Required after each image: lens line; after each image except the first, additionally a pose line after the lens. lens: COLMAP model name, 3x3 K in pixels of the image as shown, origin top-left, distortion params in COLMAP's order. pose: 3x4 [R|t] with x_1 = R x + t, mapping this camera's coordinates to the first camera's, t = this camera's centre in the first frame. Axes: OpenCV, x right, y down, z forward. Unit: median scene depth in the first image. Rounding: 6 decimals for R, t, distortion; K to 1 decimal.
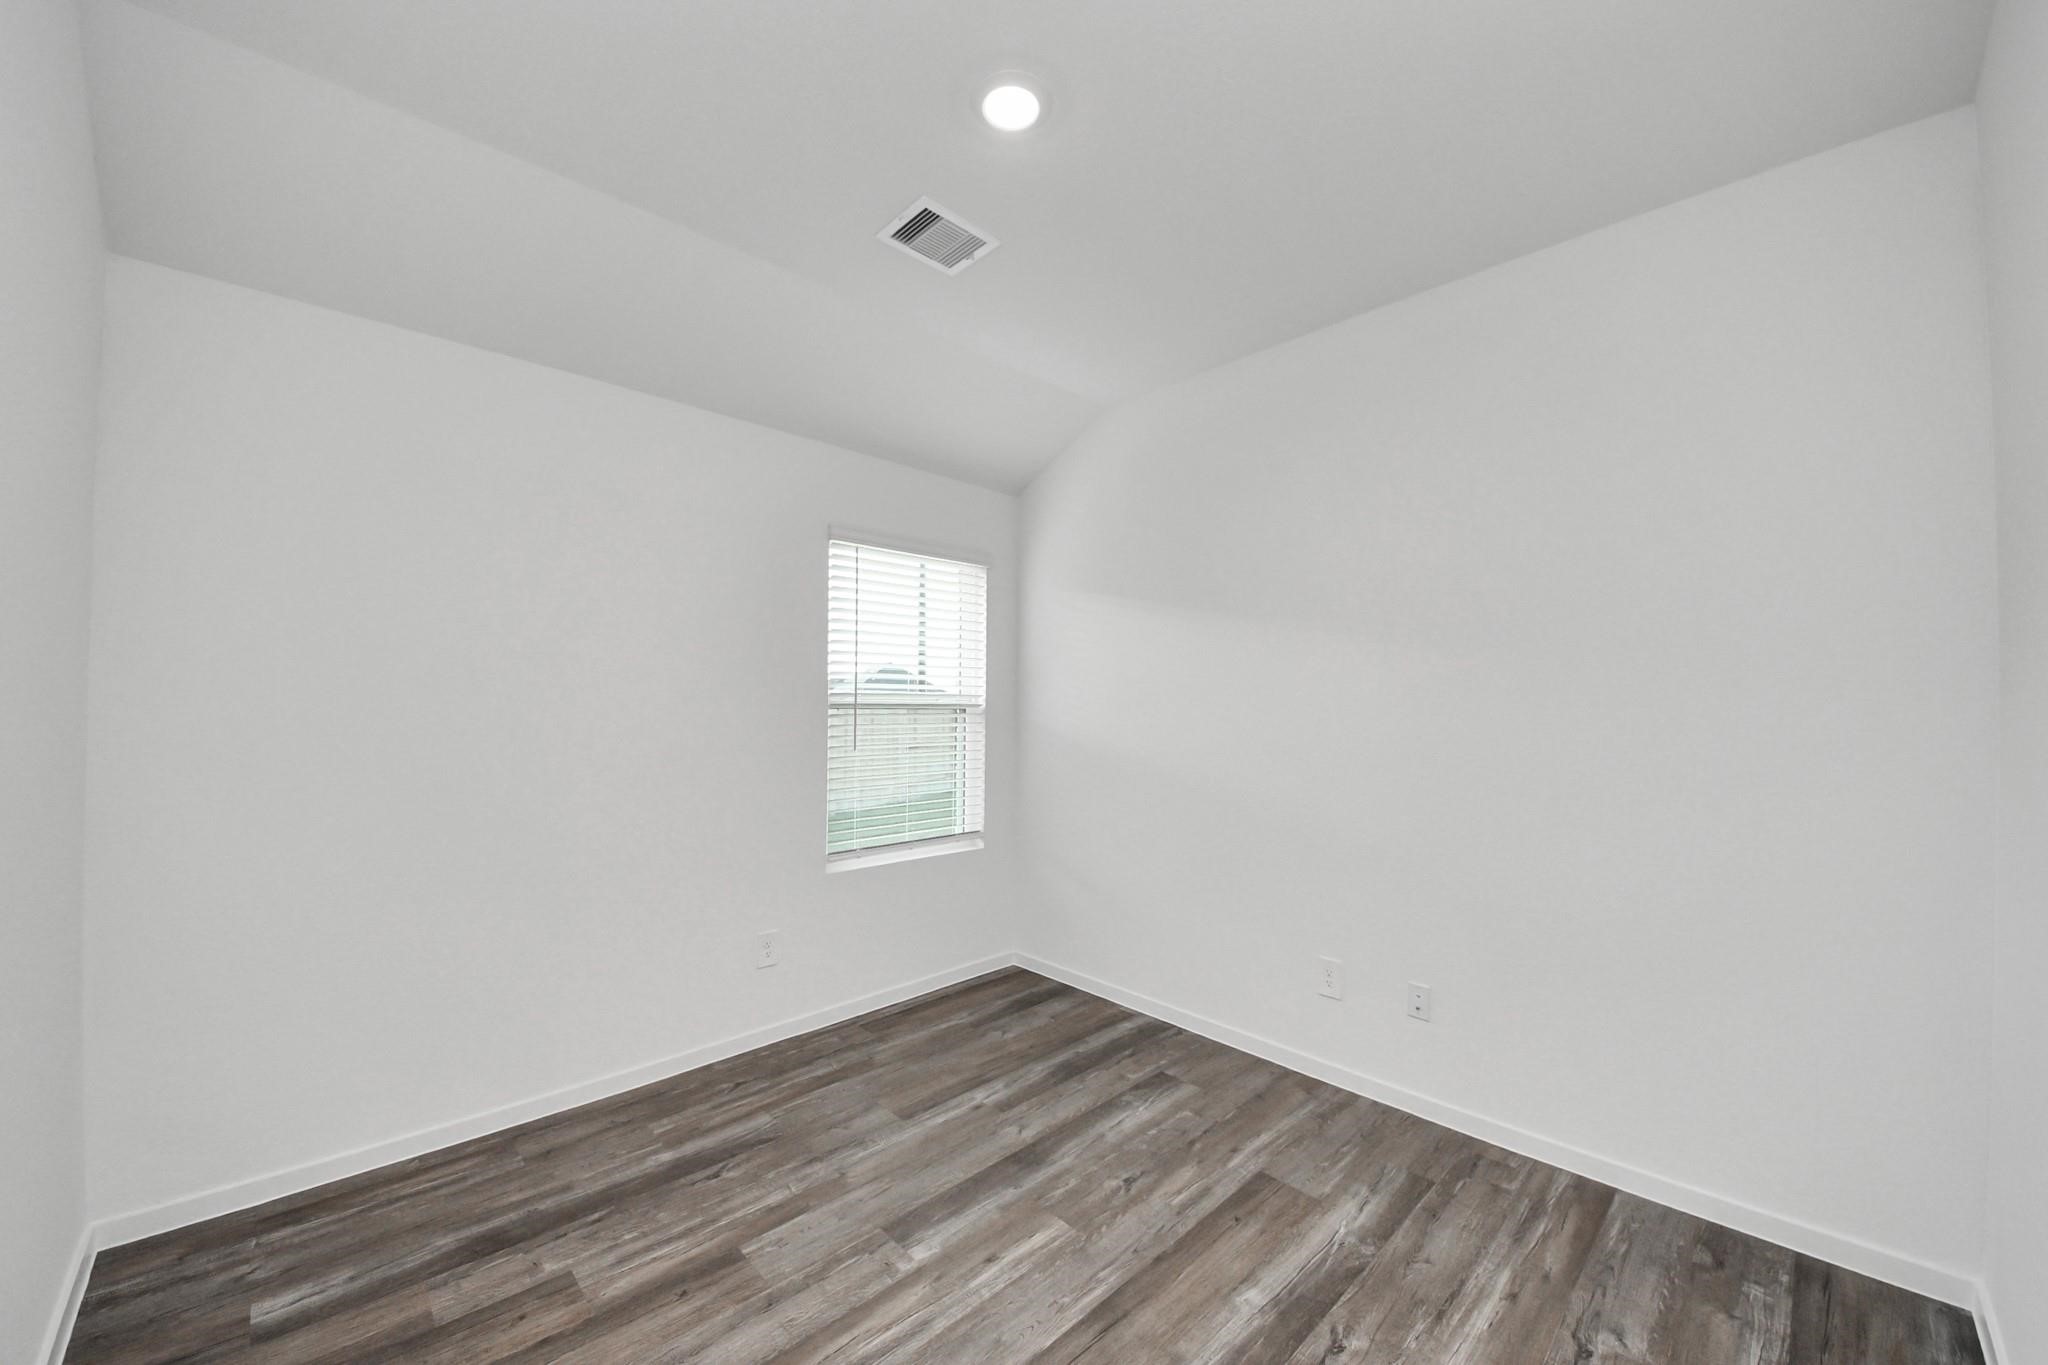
lens RADIAL K [[747.8, 0, 1040.3], [0, 747.8, 691.7], [0, 0, 1]] dist [0.015766, -0.018520]
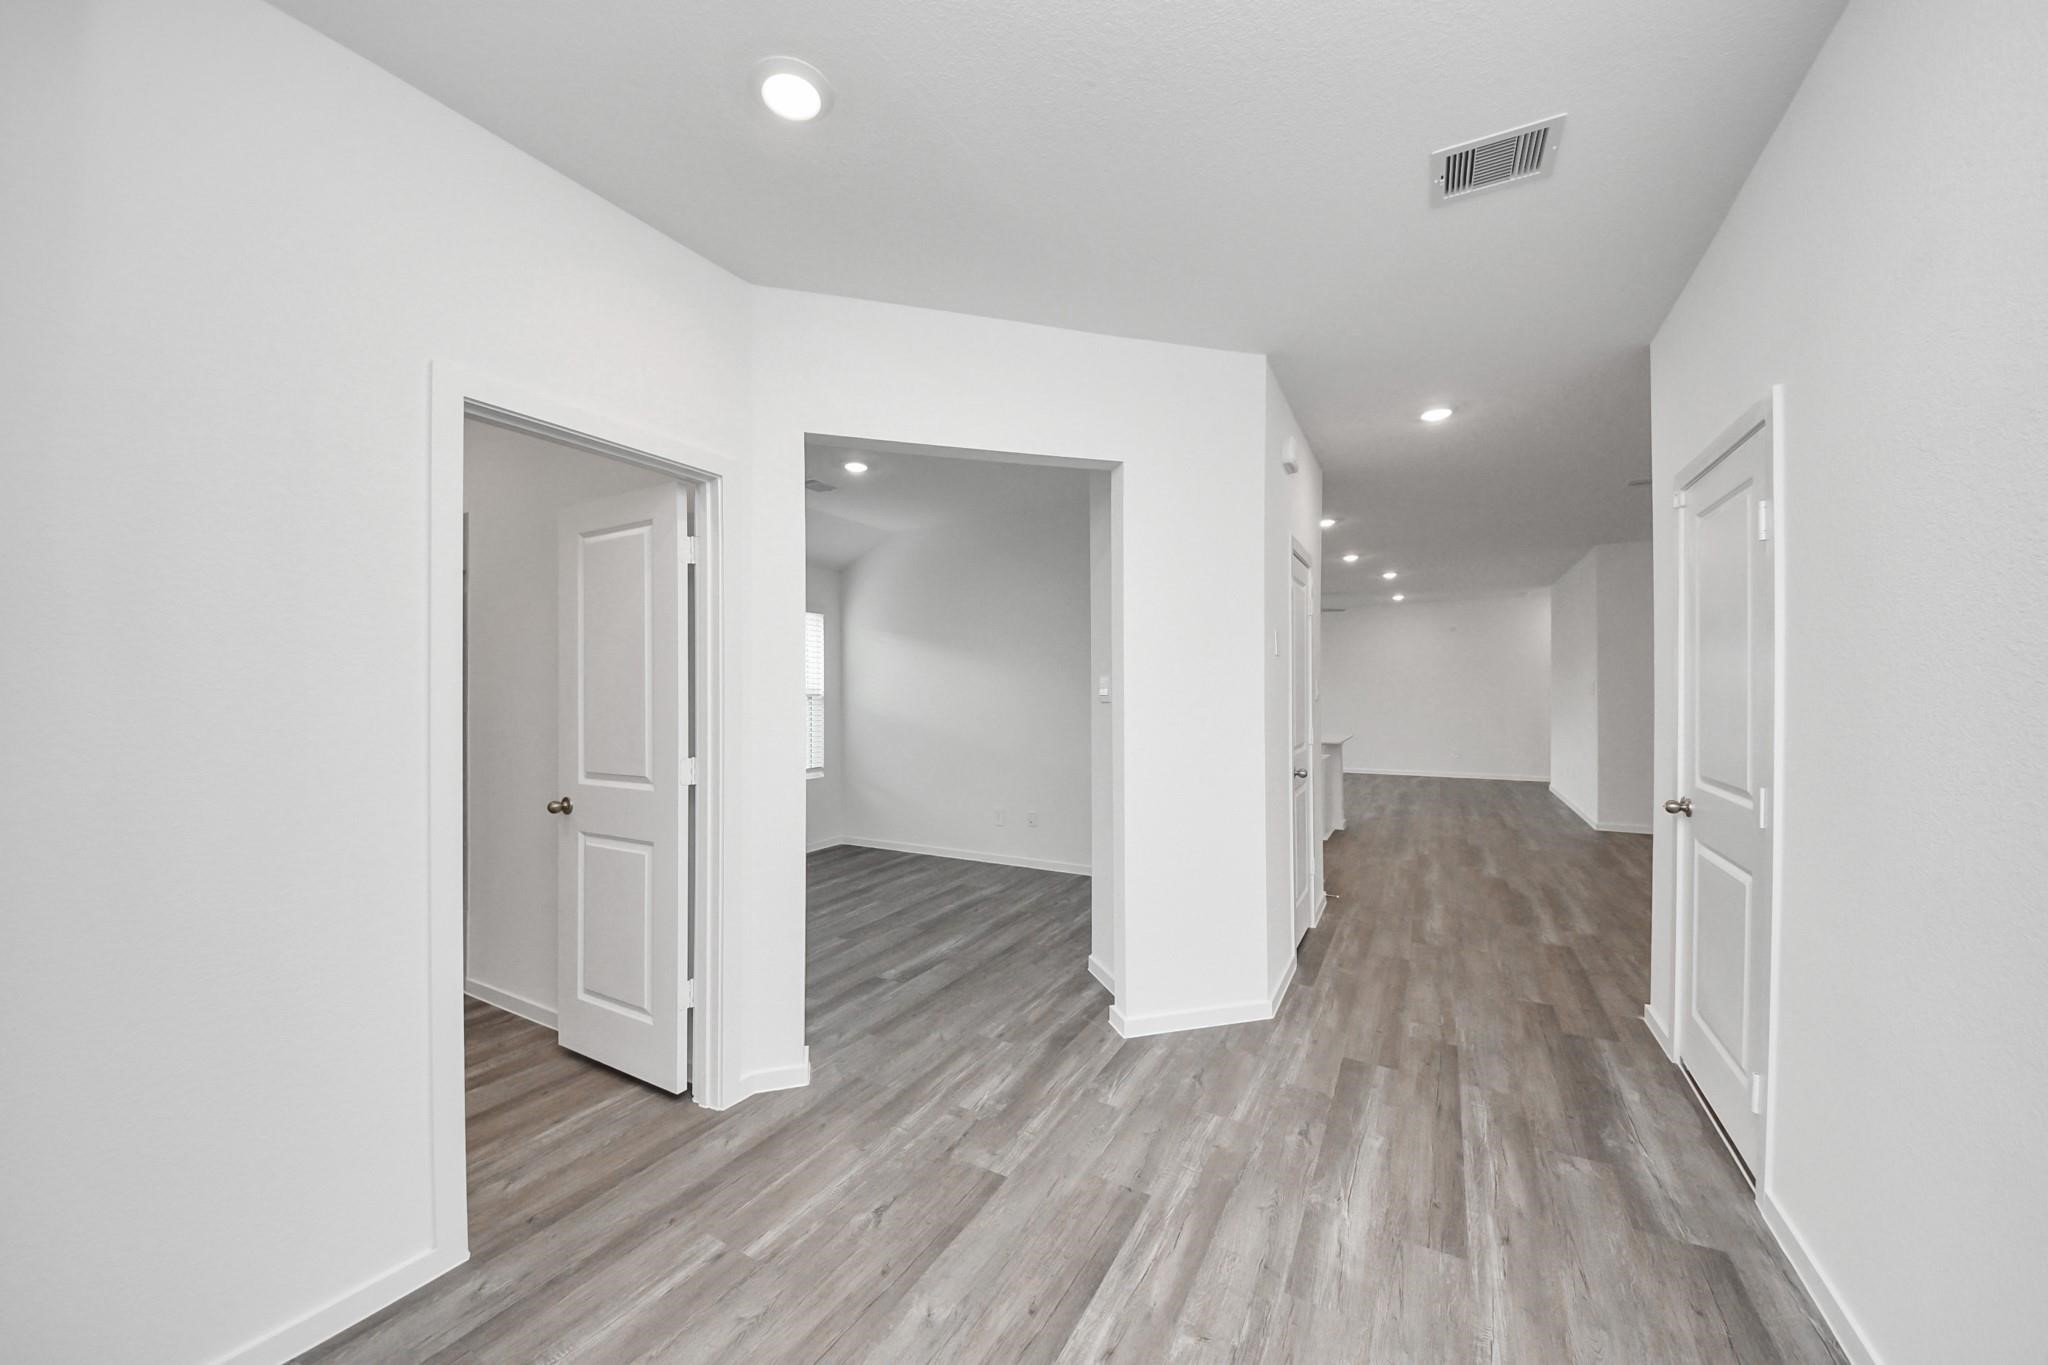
lens RADIAL K [[747.8, 0, 1040.3], [0, 747.8, 691.7], [0, 0, 1]] dist [0.015766, -0.018520]
pose [[0.959373, 0.000938, 0.282139, -0.178896], [-0.002281, 0.999988, 0.004430, 0.006133], [-0.282132, -0.004894, 0.959363, -1.718519]]
